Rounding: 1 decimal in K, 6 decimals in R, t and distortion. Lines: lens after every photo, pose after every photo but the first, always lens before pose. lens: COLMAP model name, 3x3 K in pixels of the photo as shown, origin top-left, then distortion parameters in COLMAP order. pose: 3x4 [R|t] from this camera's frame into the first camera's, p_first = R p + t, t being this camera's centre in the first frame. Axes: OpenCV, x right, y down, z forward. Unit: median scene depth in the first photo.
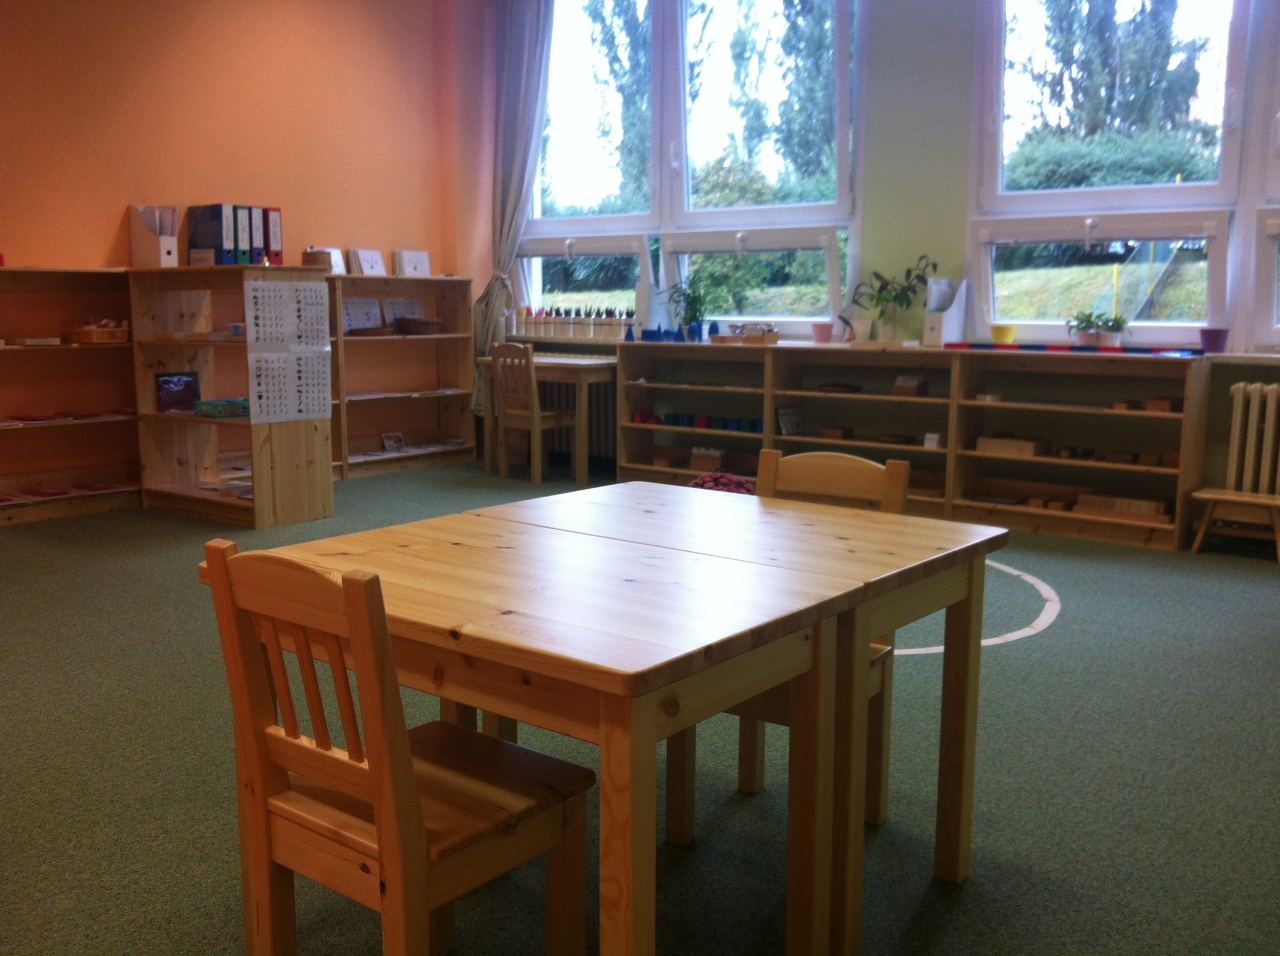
lens RADIAL K [[1208.7, 0, 640.4], [0, 1208.7, 490.7], [0, 0, 1]] dist [0.027410, 0.000000]
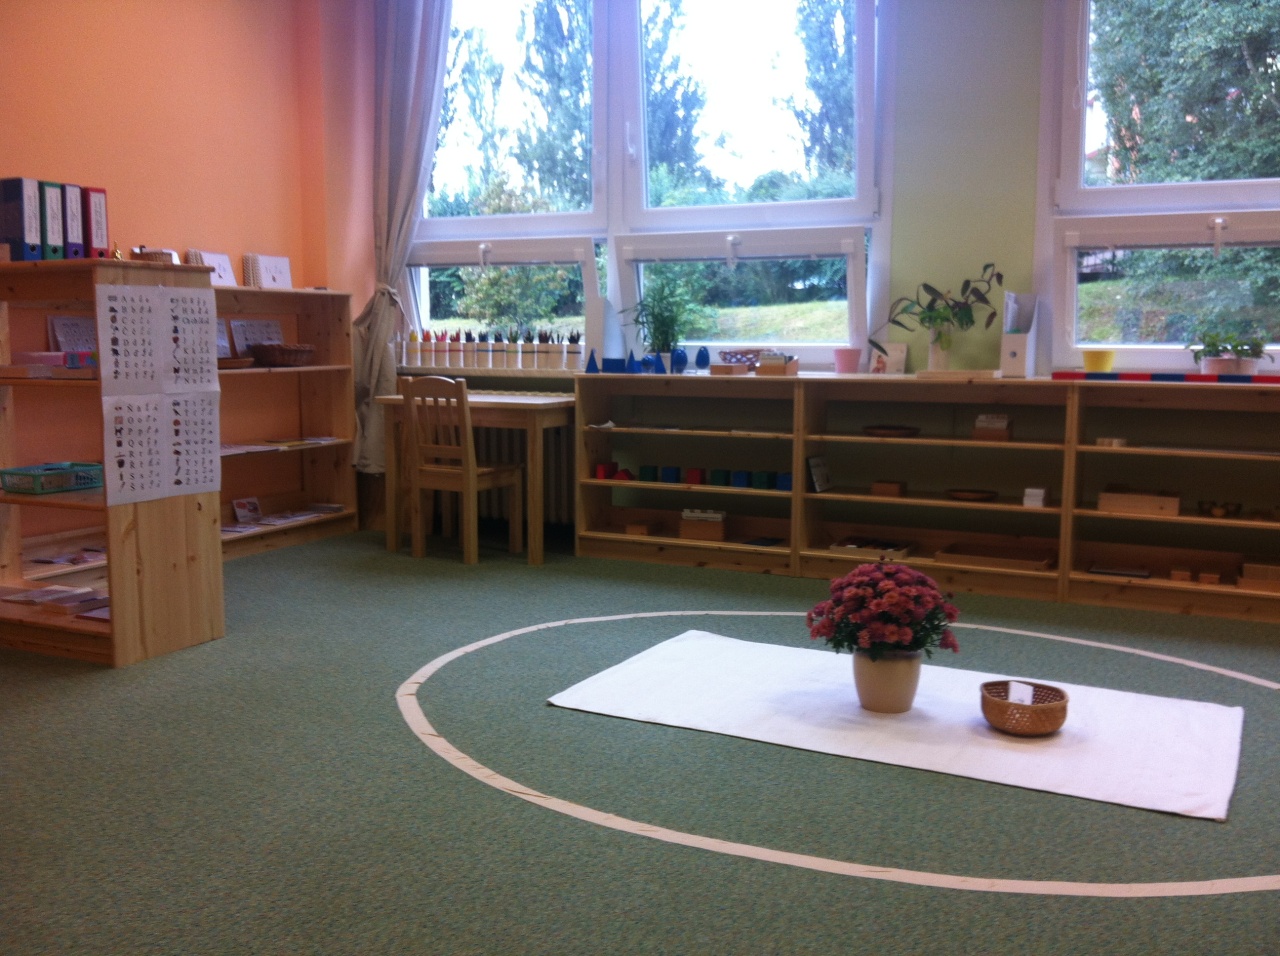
lens RADIAL K [[1208.7, 0, 637.4], [0, 1208.7, 464.2], [0, 0, 1]] dist [0.027410, 0.000000]
pose [[0.976004, -0.023462, 0.216487, -0.156300], [0.033862, 0.998437, -0.044453, -0.032503], [-0.215105, 0.050717, 0.975273, 0.260722]]
